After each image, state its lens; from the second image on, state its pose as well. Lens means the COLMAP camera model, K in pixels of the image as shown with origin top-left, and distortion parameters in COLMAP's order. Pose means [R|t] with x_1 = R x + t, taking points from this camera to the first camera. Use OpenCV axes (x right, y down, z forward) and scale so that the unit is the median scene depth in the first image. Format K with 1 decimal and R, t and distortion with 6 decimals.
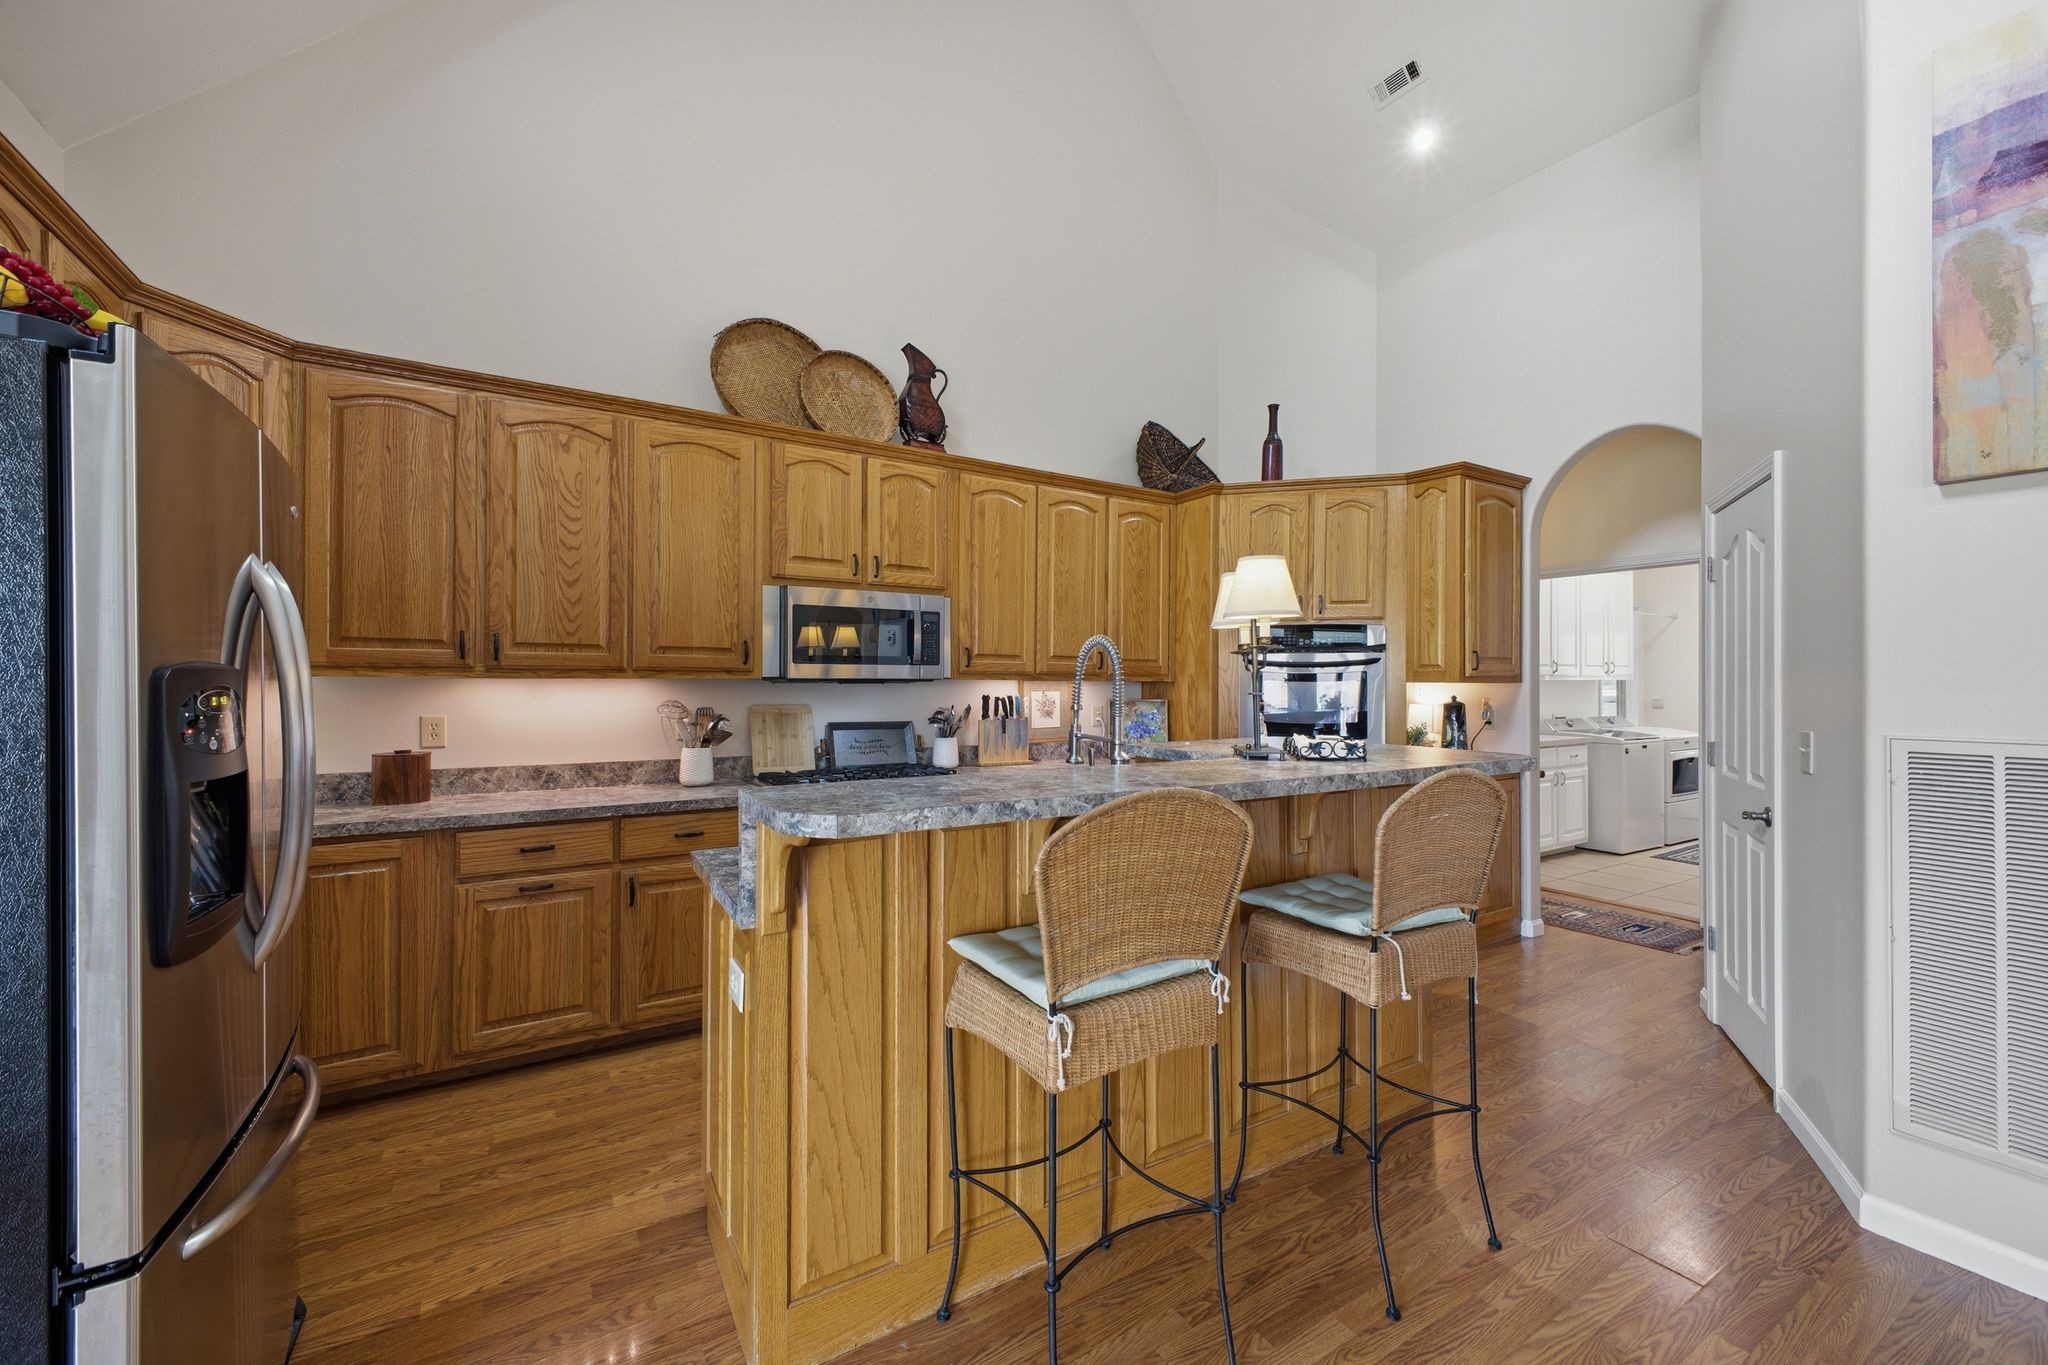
lens RADIAL K [[831.3, 0, 1026.5], [0, 831.3, 678.4], [0, 0, 1]] dist [0.000482, 0.000000]
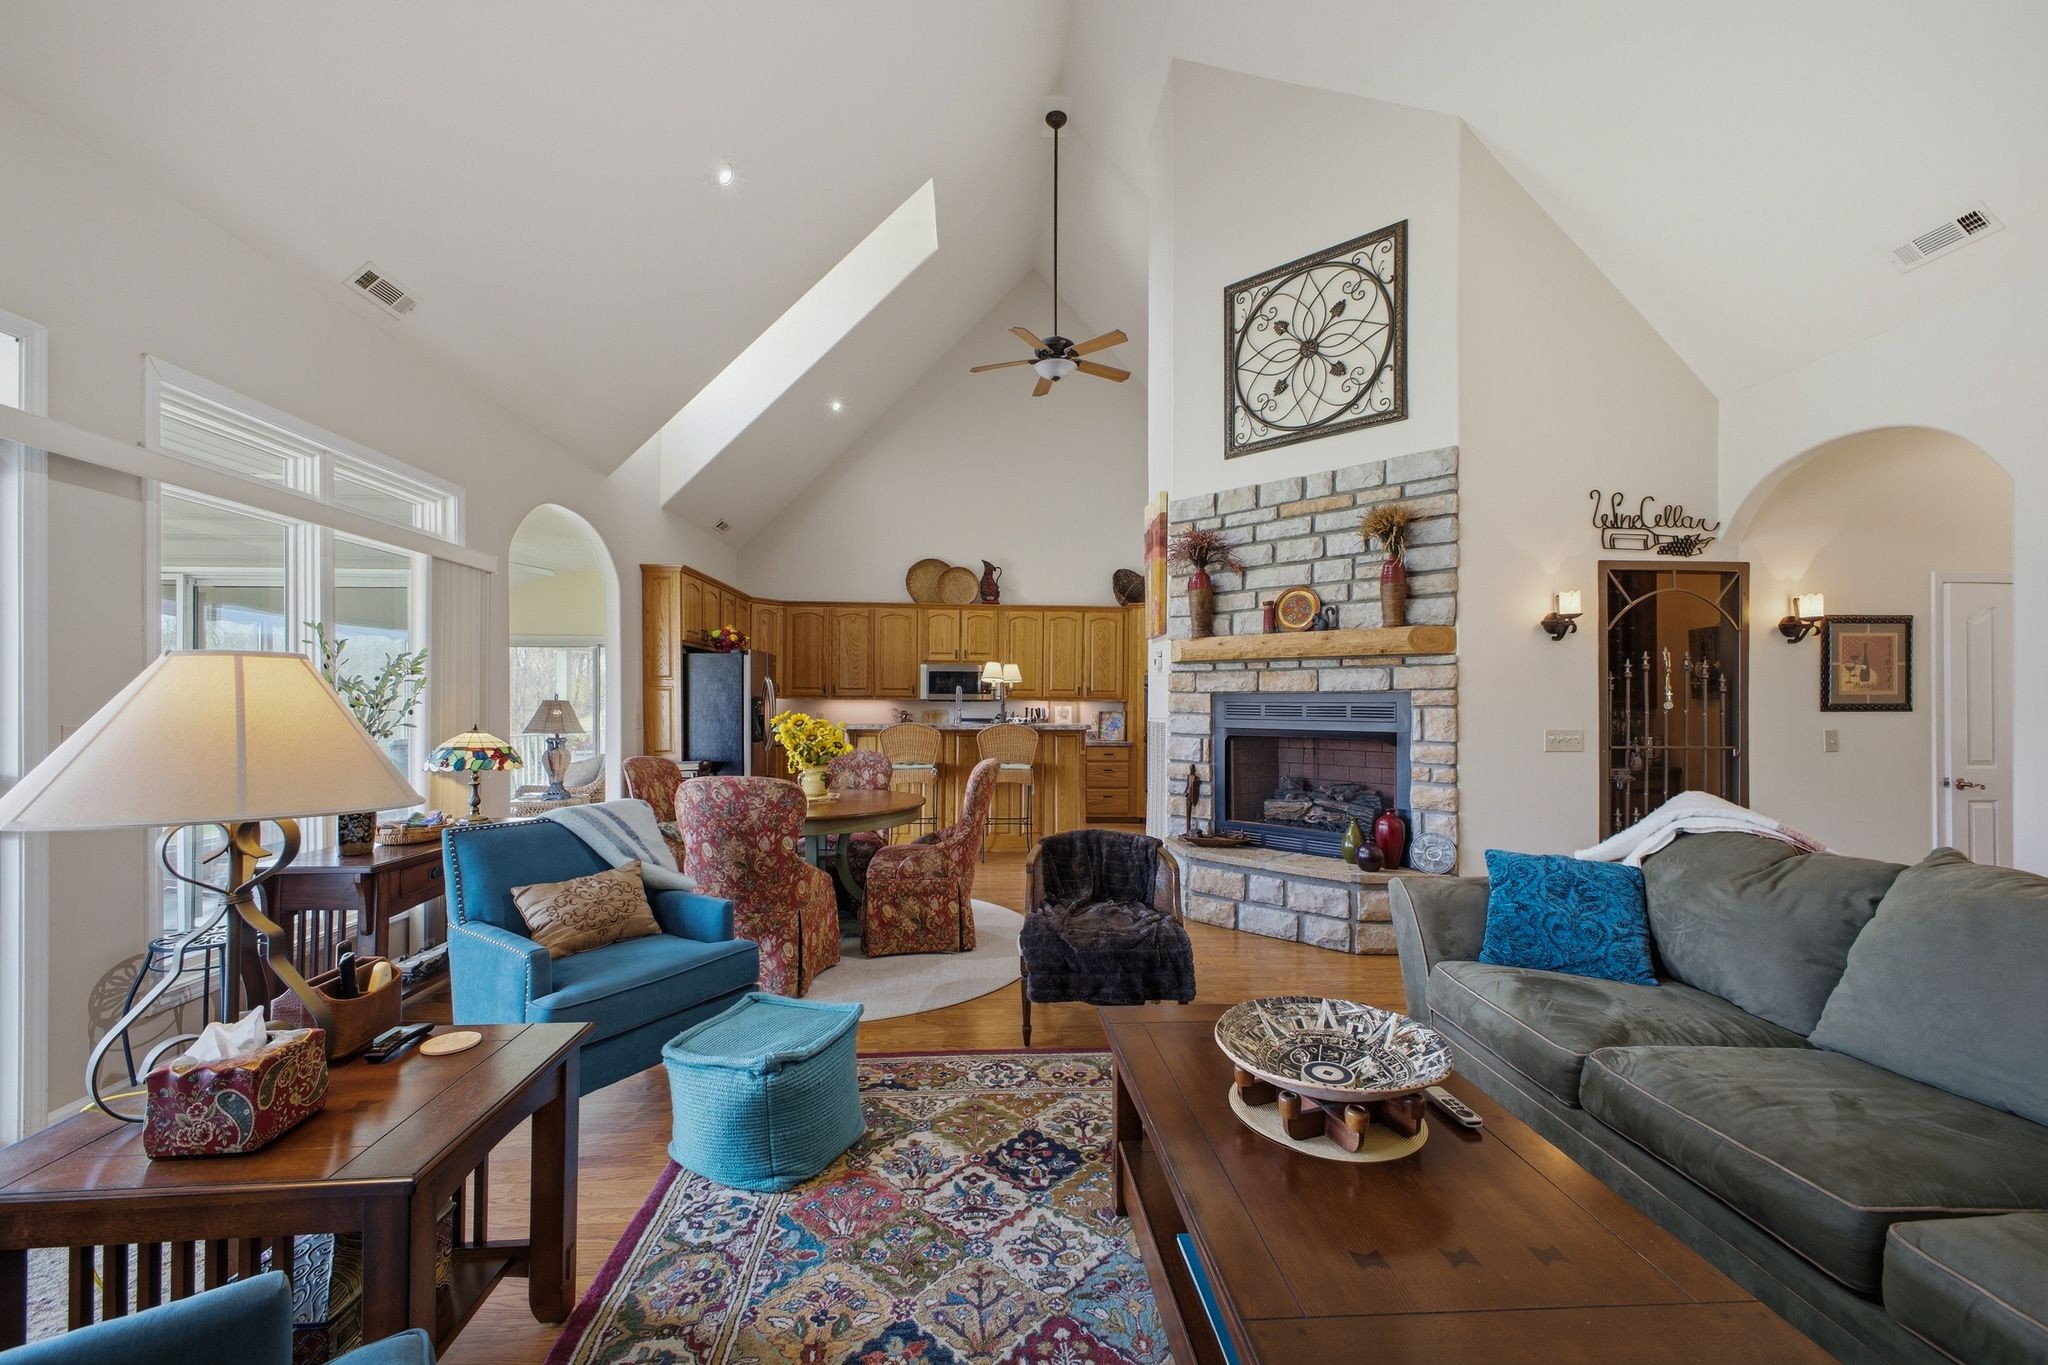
lens RADIAL K [[831.3, 0, 1021.9], [0, 831.3, 695.5], [0, 0, 1]] dist [0.000482, 0.000000]
pose [[0.877222, -0.004573, -0.480064, 1.216777], [-0.001291, 0.999929, -0.011883, 0.017987], [0.480084, 0.011044, 0.877153, -1.148033]]
